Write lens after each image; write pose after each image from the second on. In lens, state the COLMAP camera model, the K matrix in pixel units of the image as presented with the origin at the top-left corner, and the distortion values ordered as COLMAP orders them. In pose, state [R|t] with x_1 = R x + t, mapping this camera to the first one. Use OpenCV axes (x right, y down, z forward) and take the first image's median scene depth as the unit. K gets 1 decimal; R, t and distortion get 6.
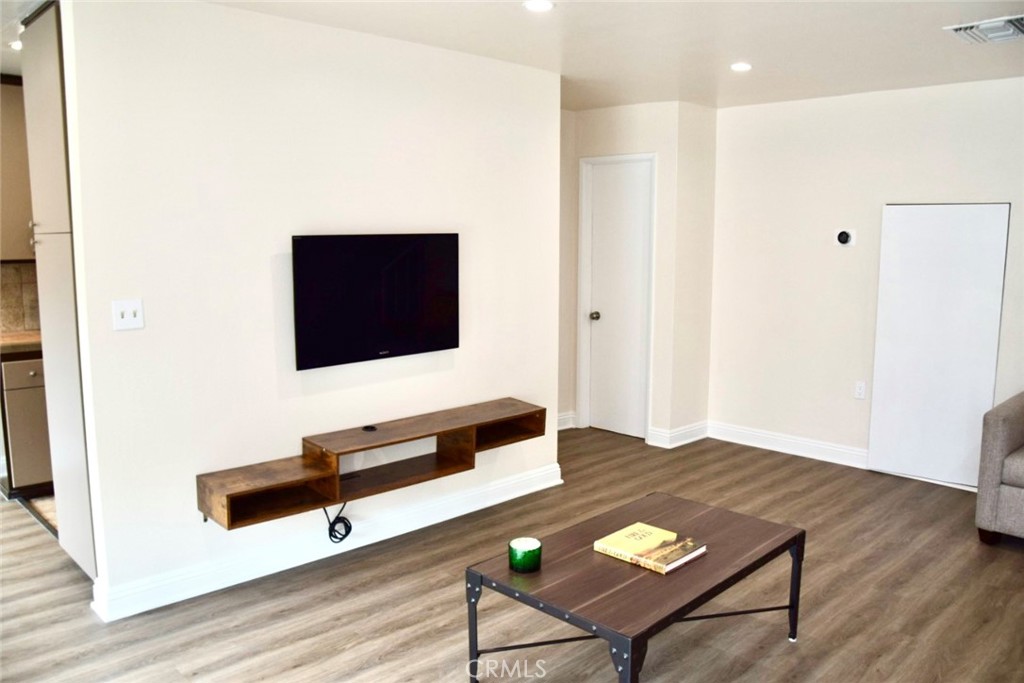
lens RADIAL K [[777.8, 0, 513.4], [0, 777.8, 337.7], [0, 0, 1]] dist [-0.051903, -0.003733]
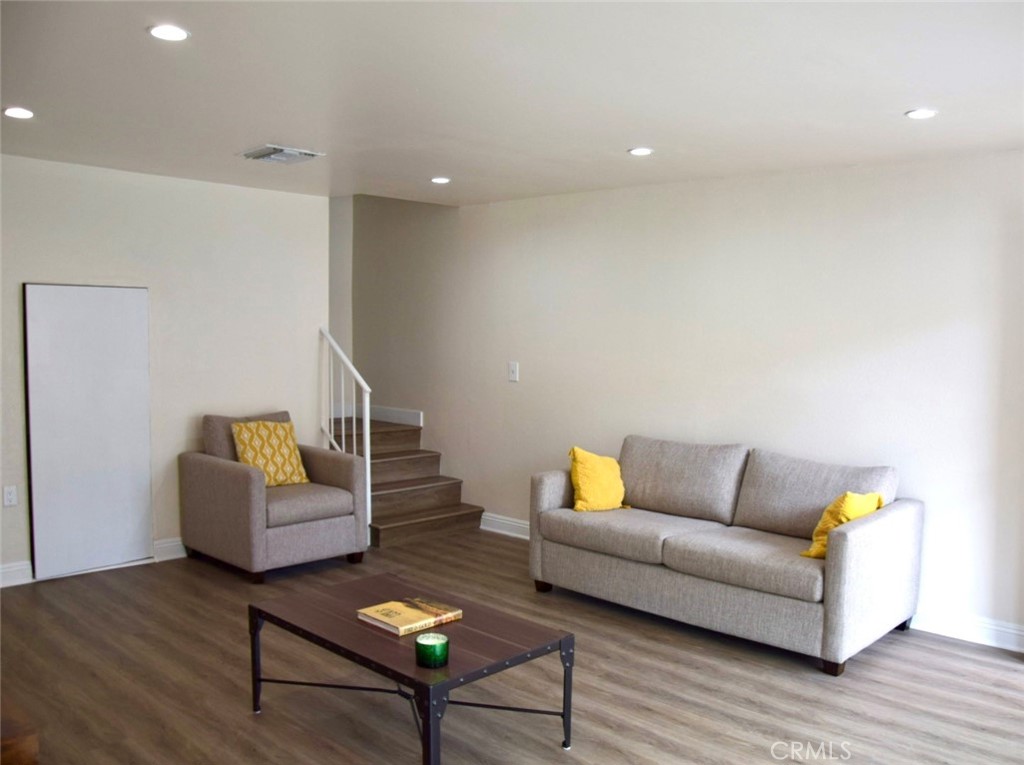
lens RADIAL K [[920.2, 0, 518.7], [0, 920.2, 380.2], [0, 0, 1]] dist [-0.086903, -0.016969]
pose [[-0.003815, -0.064179, 0.997931, -0.759875], [0.117453, 0.991002, 0.064183, -0.080944], [-0.993071, 0.117455, 0.003757, 0.580003]]
